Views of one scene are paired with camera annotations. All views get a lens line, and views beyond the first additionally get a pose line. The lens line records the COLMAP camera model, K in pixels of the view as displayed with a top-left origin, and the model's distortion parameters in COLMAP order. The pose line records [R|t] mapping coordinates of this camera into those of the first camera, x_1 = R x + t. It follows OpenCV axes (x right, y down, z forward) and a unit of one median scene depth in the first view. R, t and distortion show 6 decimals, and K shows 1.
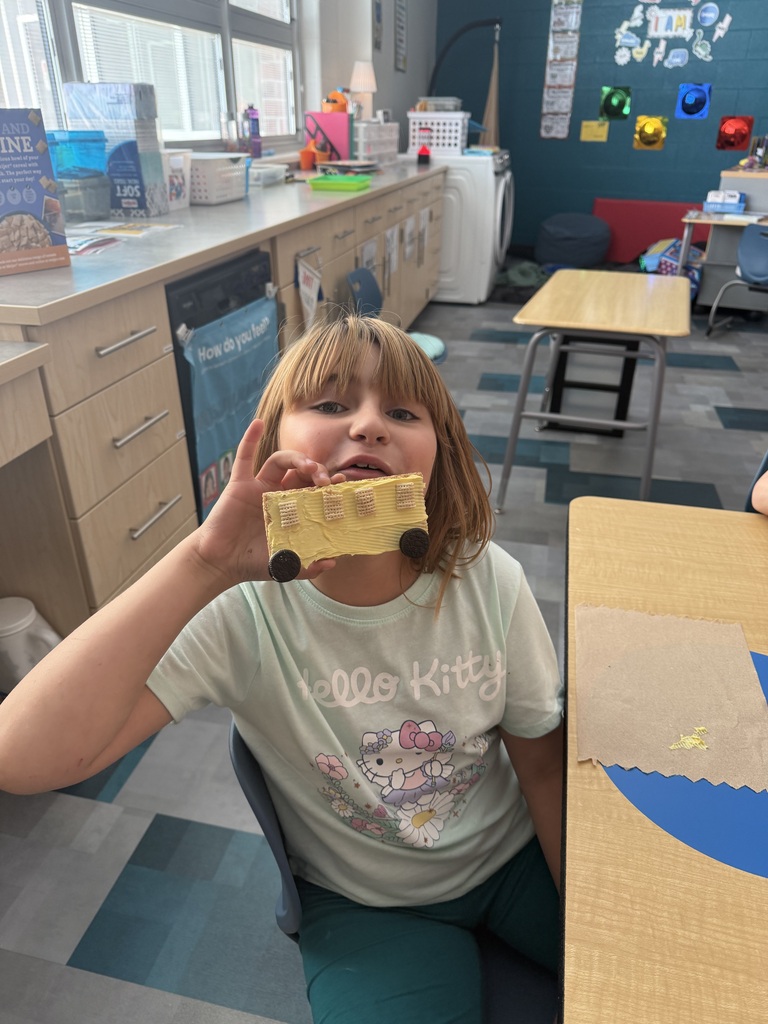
lens RADIAL K [[727.2, 0, 386.0], [0, 727.2, 514.7], [0, 0, 1]] dist [-0.014148, -0.003637]
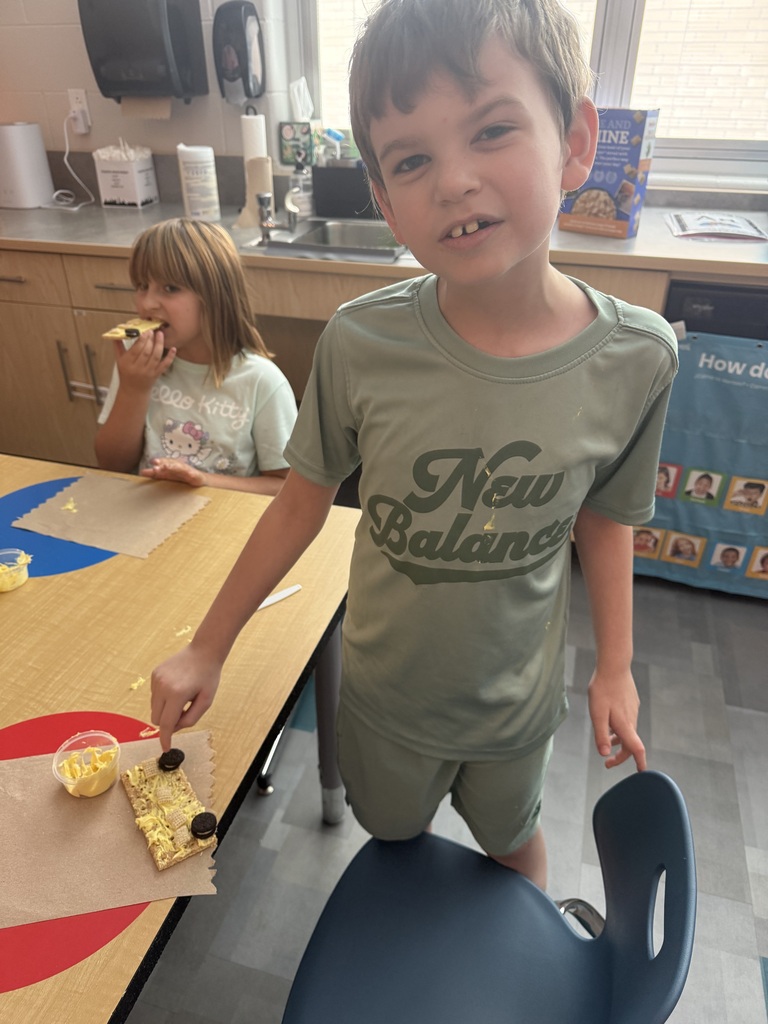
lens RADIAL K [[727.2, 0, 388.1], [0, 727.2, 507.8], [0, 0, 1]] dist [-0.014148, -0.003637]
pose [[-0.045816, 0.513367, -0.856945, 0.525105], [-0.476232, 0.742863, 0.470486, -0.242139], [0.878125, 0.429661, 0.210447, 0.365293]]
